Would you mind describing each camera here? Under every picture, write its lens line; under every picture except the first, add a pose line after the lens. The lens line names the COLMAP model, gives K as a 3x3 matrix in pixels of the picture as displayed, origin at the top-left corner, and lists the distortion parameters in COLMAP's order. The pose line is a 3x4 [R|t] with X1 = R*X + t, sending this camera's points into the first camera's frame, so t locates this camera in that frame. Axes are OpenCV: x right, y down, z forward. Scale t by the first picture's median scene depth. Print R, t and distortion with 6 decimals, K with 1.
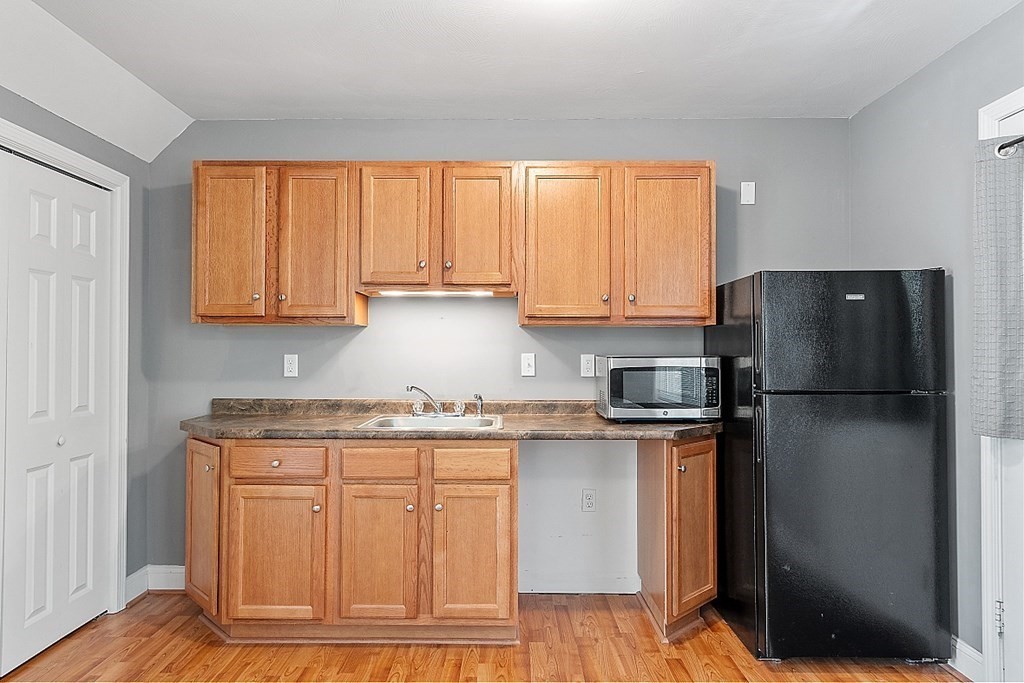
lens RADIAL K [[545.3, 0, 512.0], [0, 545.3, 341.5], [0, 0, 1]] dist [0.000050, 0.000094]
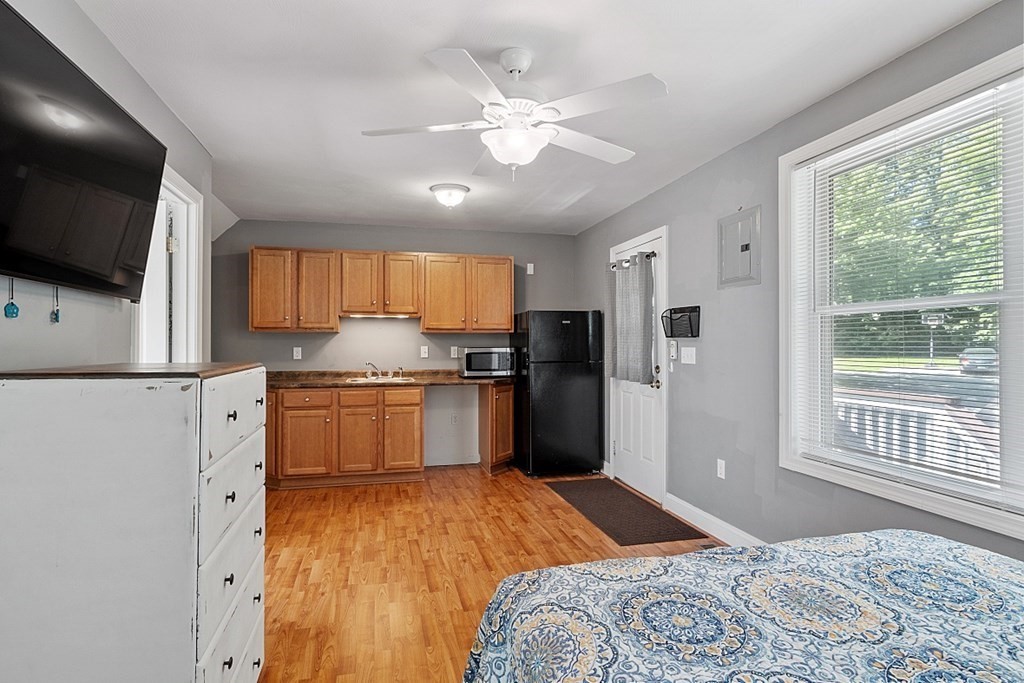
lens RADIAL K [[545.3, 0, 512.0], [0, 545.3, 341.5], [0, 0, 1]] dist [0.000050, 0.000094]
pose [[0.963650, -0.002099, 0.267160, -0.211751], [-0.000554, 0.999951, 0.009856, -0.016811], [-0.267168, -0.009646, 0.963602, -1.088033]]
